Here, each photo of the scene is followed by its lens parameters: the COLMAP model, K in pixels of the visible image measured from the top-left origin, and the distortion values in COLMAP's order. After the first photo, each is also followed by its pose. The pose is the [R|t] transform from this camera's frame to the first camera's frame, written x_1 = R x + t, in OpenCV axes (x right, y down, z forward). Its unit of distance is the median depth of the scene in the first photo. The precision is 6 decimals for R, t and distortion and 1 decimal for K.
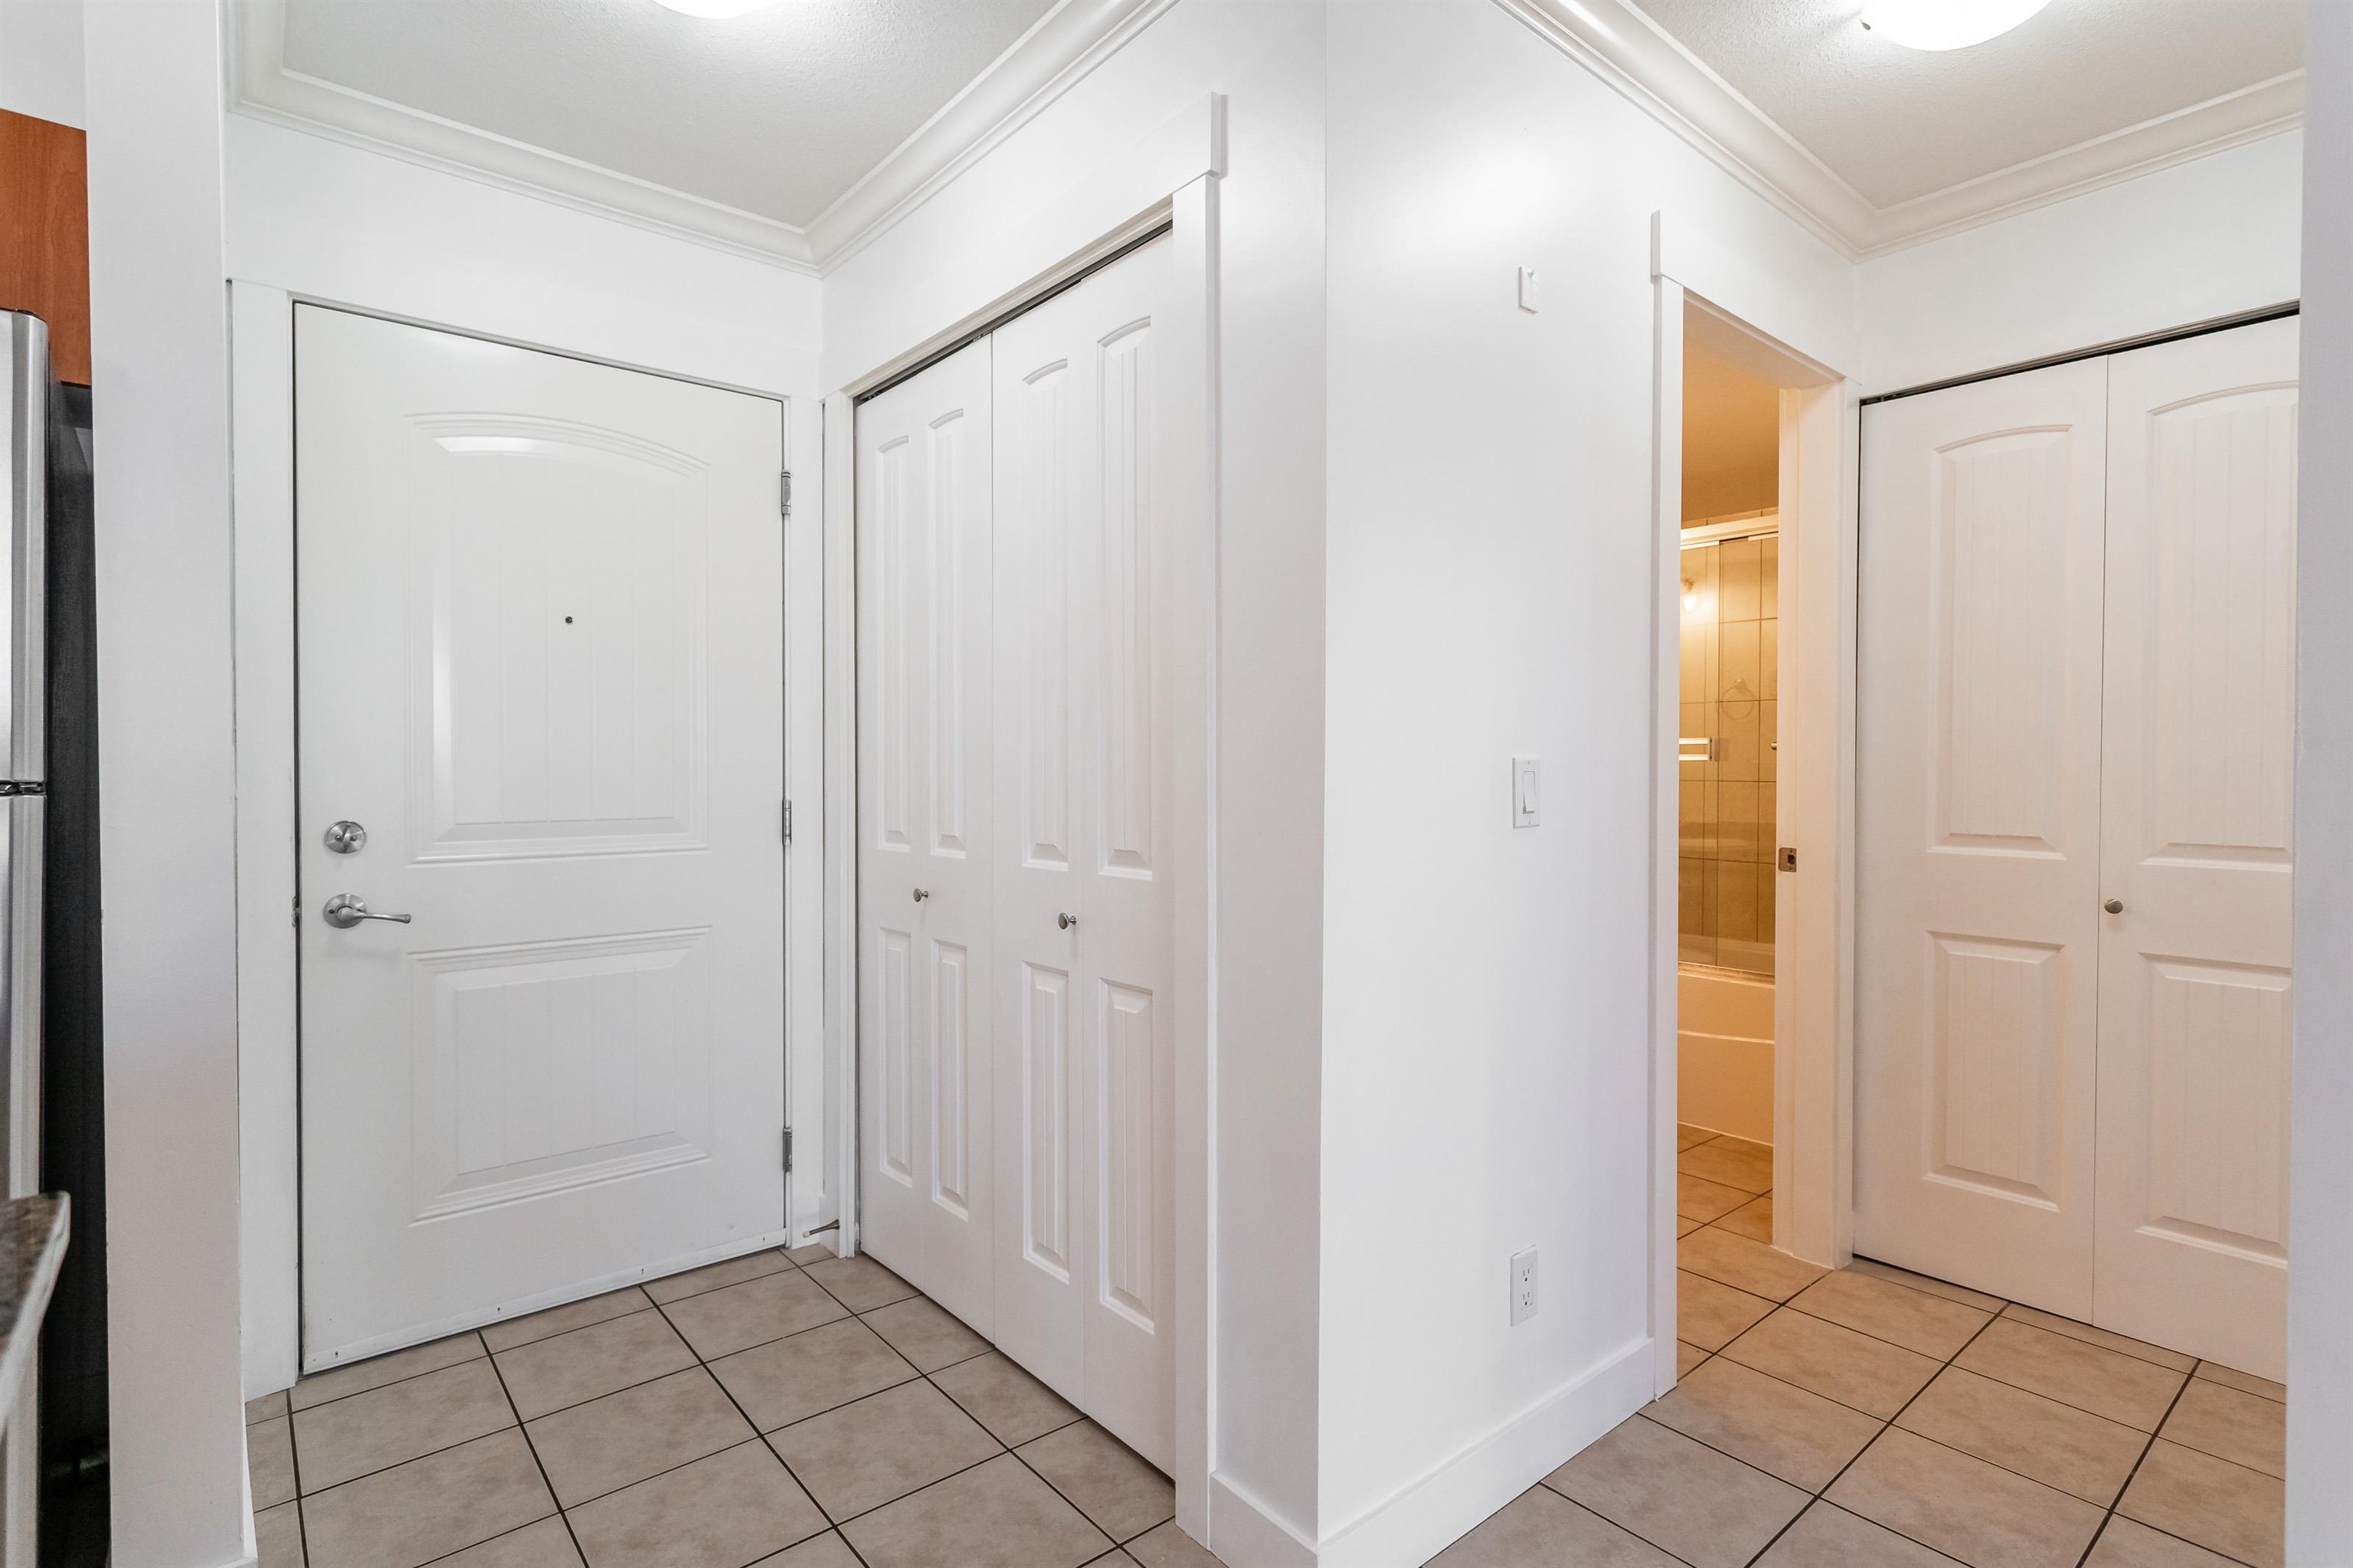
lens RADIAL K [[1124.6, 0, 1181.5], [0, 1124.6, 774.1], [0, 0, 1]] dist [-0.000659, 0.000264]
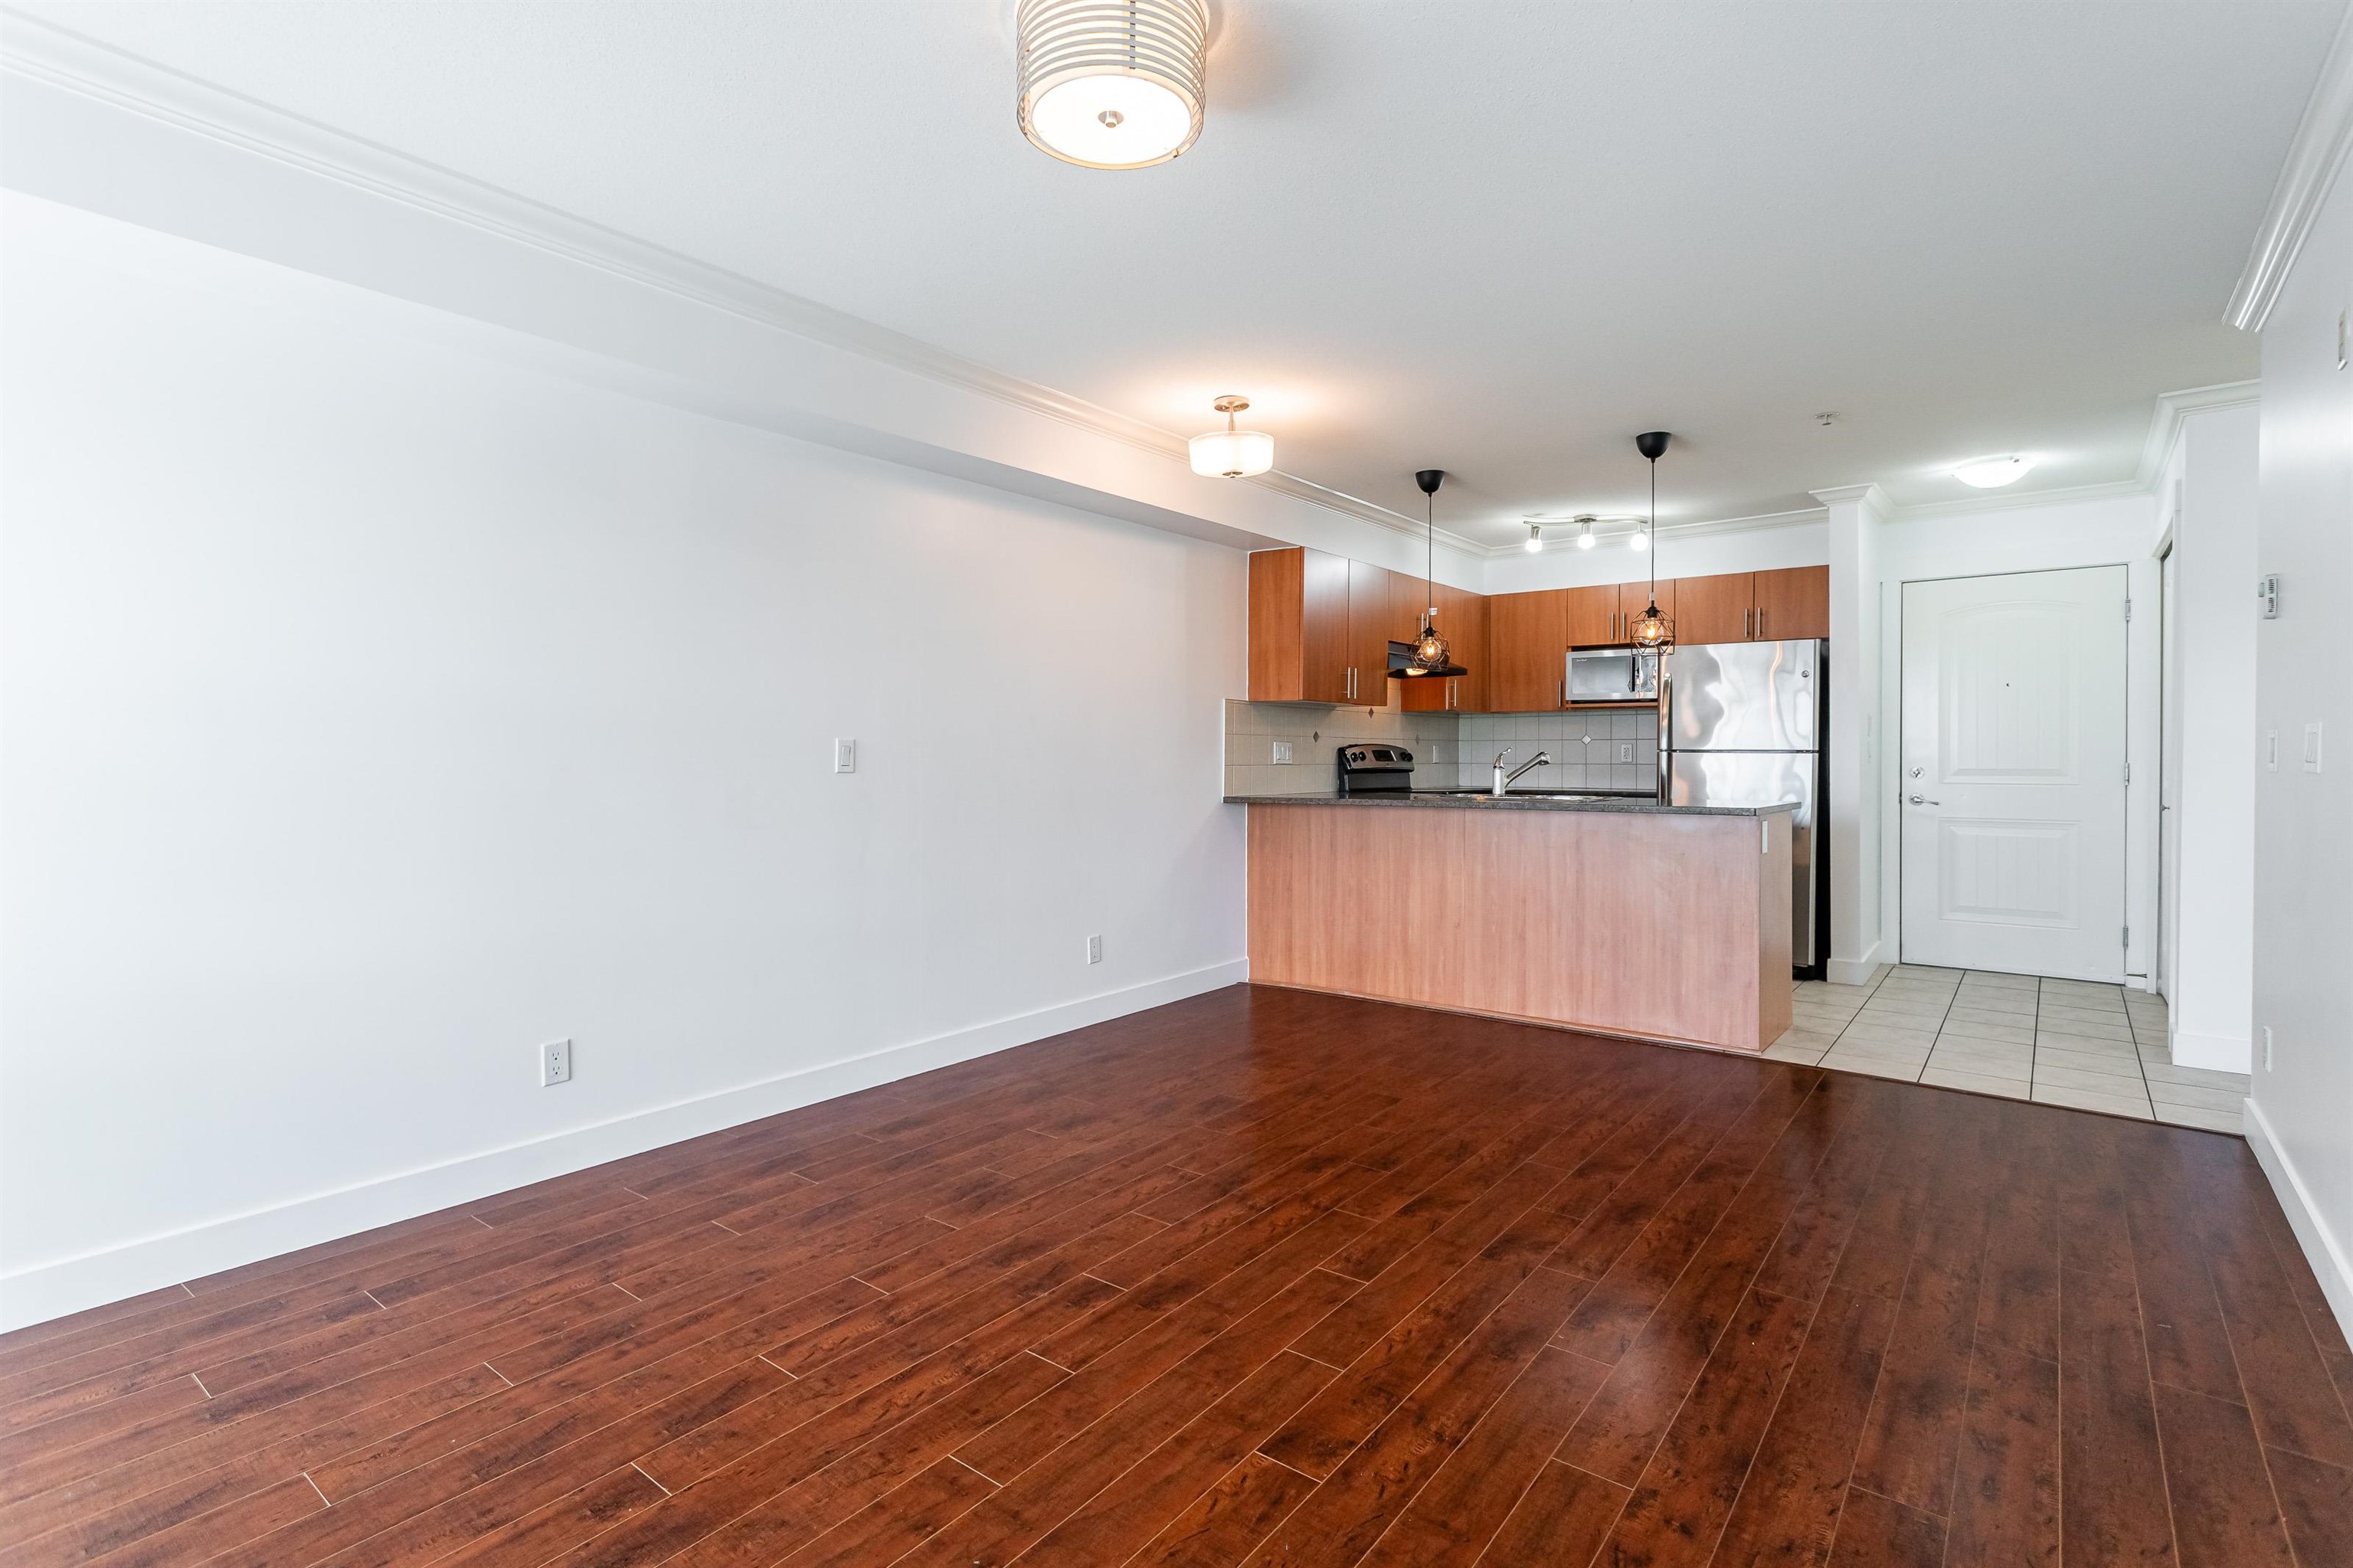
lens RADIAL K [[1126.9, 0, 1182.2], [0, 1126.9, 778.4], [0, 0, 1]] dist [0.004879, 0.000728]
pose [[0.205451, 0.019773, -0.978468, 1.566296], [-0.004860, 0.999804, 0.019184, 0.026257], [0.978655, 0.000814, 0.205507, -1.305765]]
